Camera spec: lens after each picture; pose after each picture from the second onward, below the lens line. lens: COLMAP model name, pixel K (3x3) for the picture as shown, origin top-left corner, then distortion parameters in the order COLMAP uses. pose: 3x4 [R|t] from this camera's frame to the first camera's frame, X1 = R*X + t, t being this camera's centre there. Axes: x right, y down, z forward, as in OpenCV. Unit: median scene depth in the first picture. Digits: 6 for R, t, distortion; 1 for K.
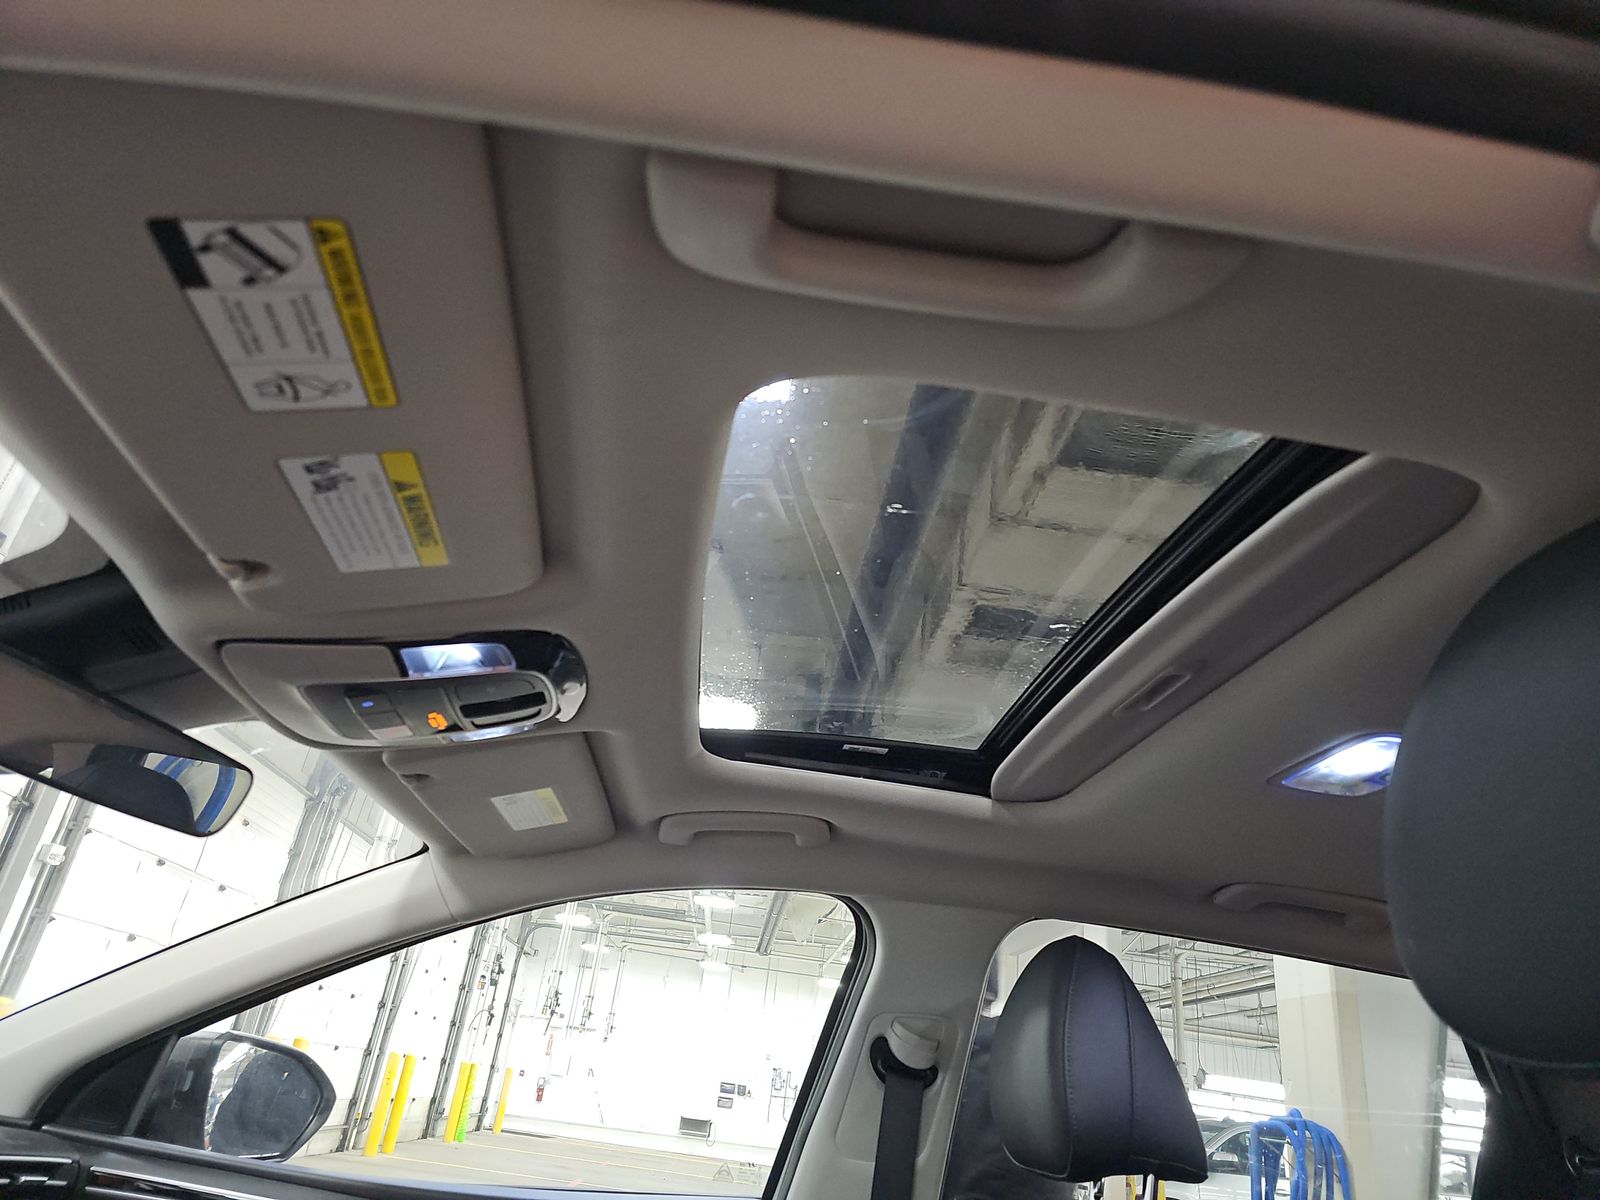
lens RADIAL K [[1087.2, 0, 792.6], [0, 1087.2, 594.6], [0, 0, 1]] dist [0.063092, -0.054094]
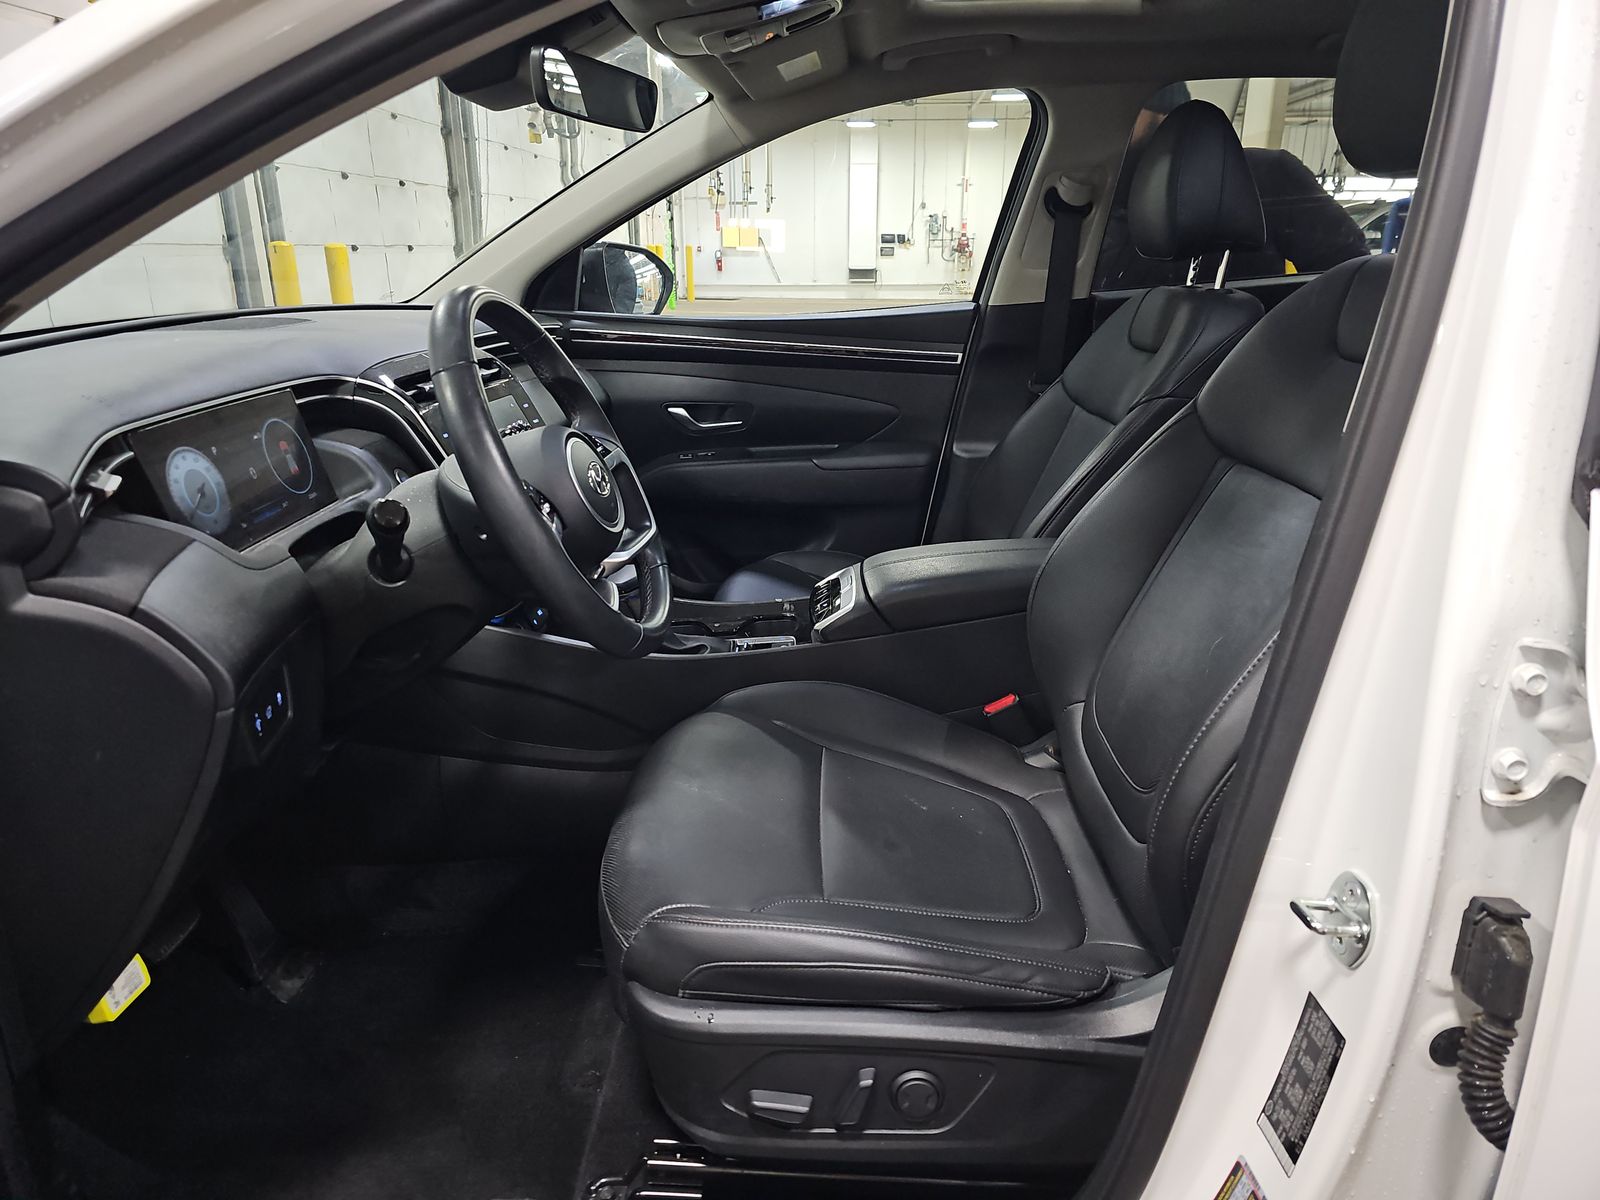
lens RADIAL K [[1087.2, 0, 792.6], [0, 1087.2, 594.6], [0, 0, 1]] dist [0.063092, -0.054094]
pose [[0.984007, -0.074551, -0.161779, -0.056318], [0.163781, 0.735782, 0.657115, -0.190466], [0.070046, -0.673102, 0.736225, -0.406294]]
